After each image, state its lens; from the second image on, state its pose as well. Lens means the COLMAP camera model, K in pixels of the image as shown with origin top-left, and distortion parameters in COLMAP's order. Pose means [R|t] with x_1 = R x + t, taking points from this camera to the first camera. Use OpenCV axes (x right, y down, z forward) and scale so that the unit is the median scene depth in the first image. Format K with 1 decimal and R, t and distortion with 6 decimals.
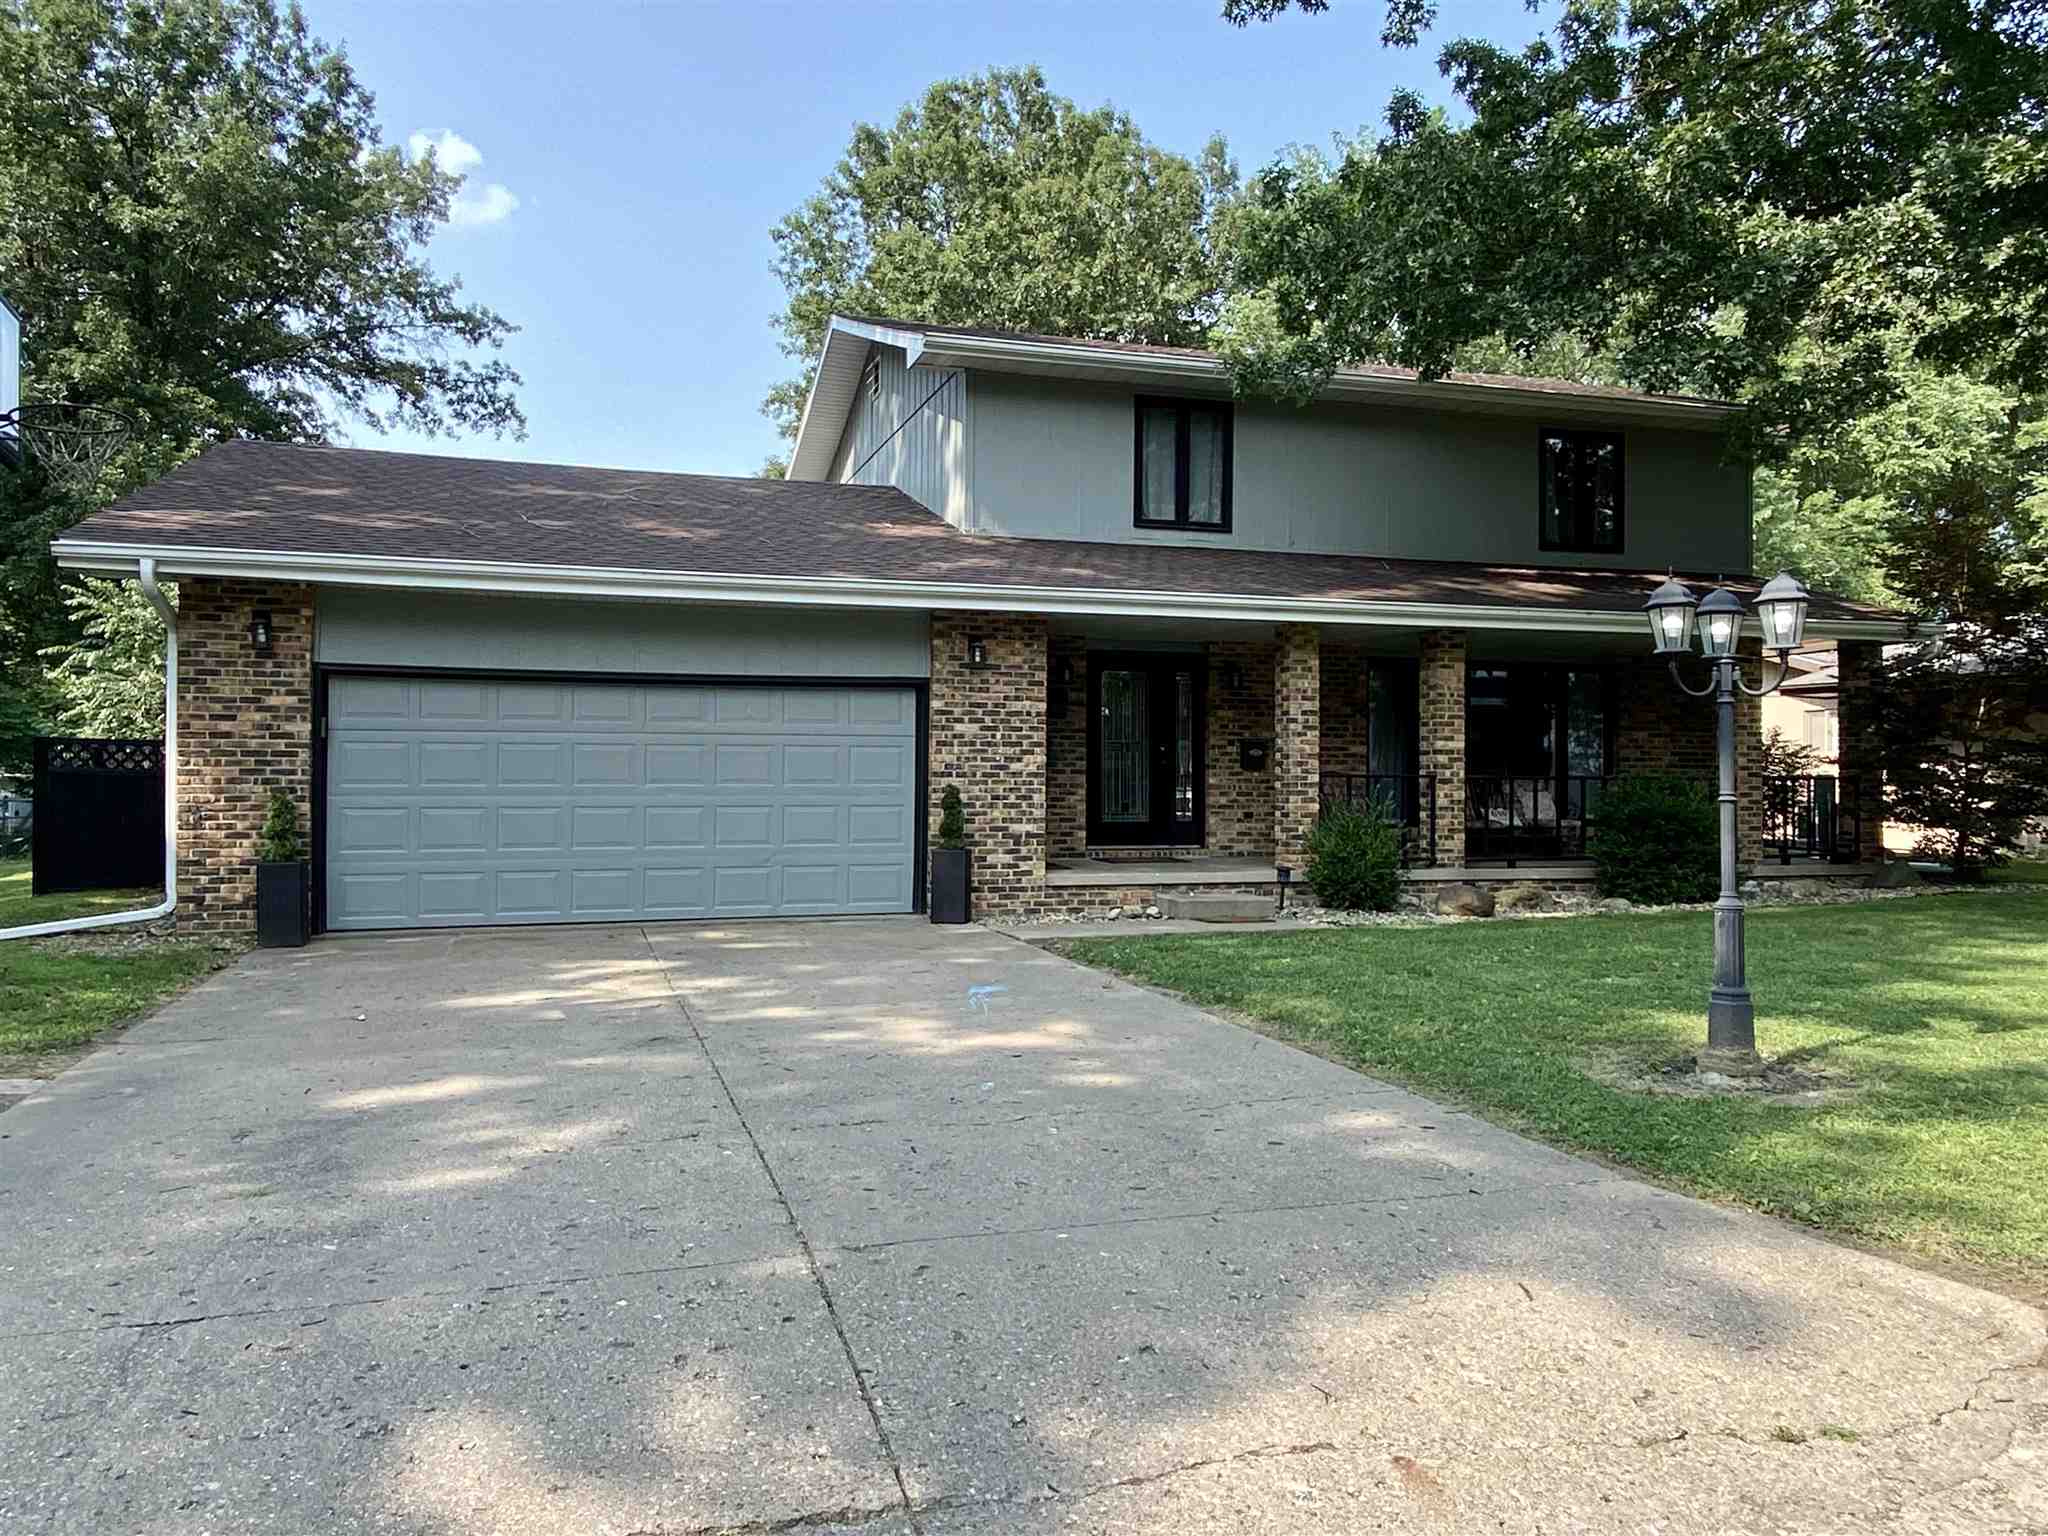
lens RADIAL K [[1414.2, 0, 1022.8], [0, 1414.2, 759.0], [0, 0, 1]] dist [-0.003221, -0.000171]
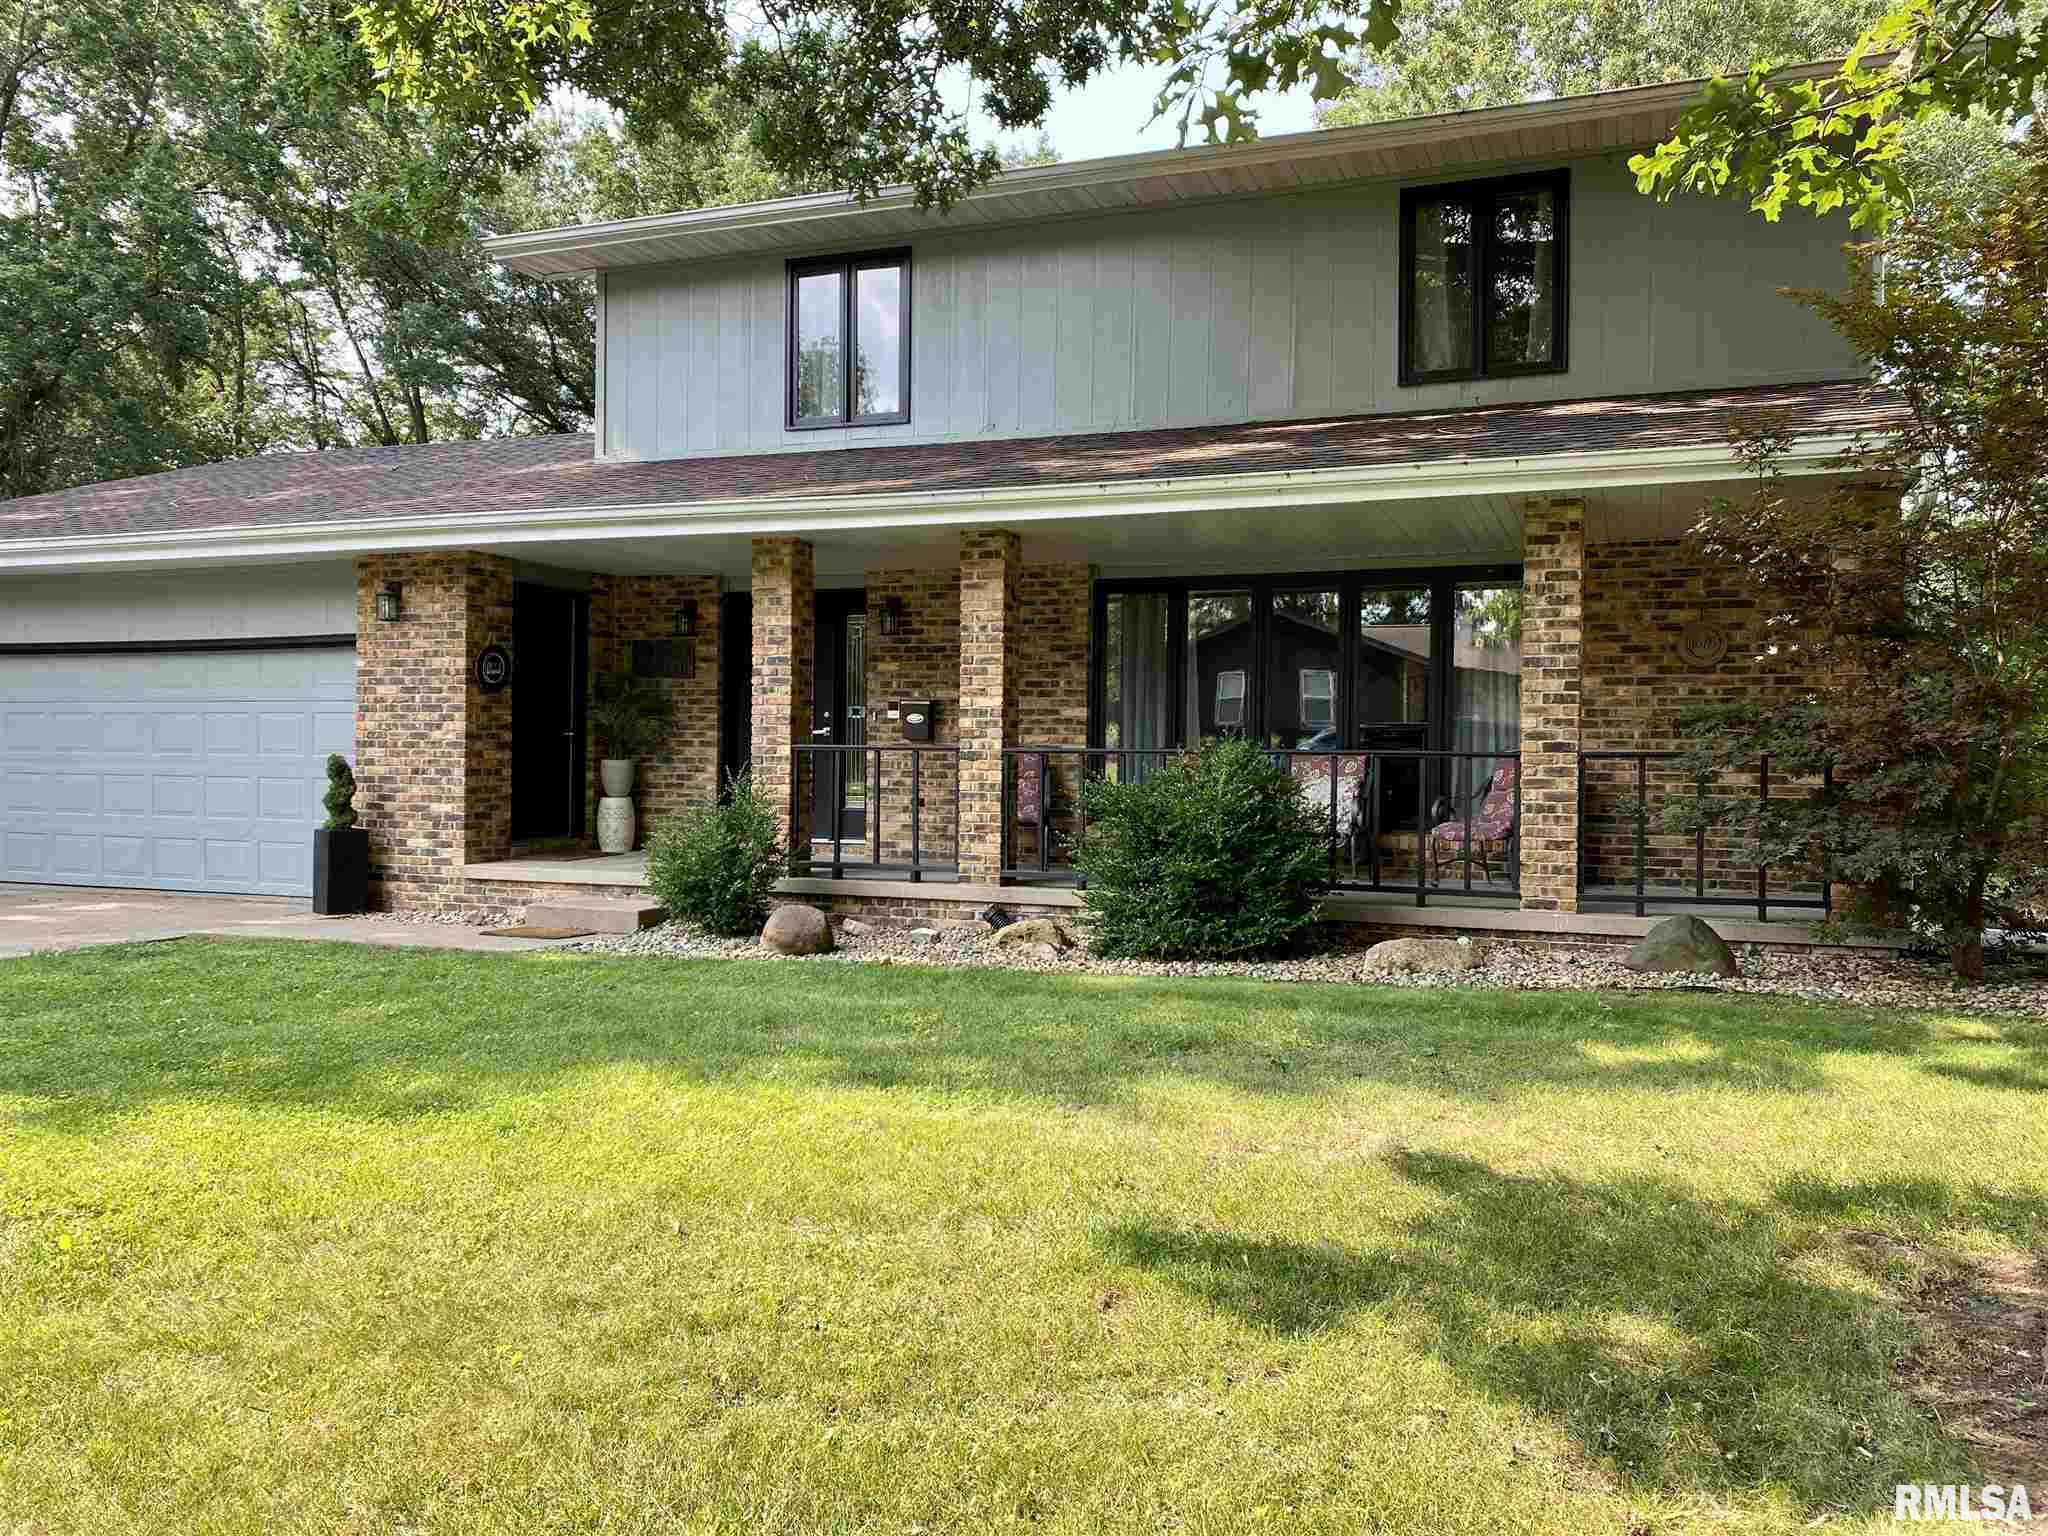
lens RADIAL K [[1559.0, 0, 1023.7], [0, 1559.0, 777.1], [0, 0, 1]] dist [0.013298, 0.001038]
pose [[0.820781, 0.011638, -0.571124, 0.811906], [0.000447, 0.999779, 0.021015, 0.011025], [0.571242, -0.017504, 0.820595, 0.434899]]
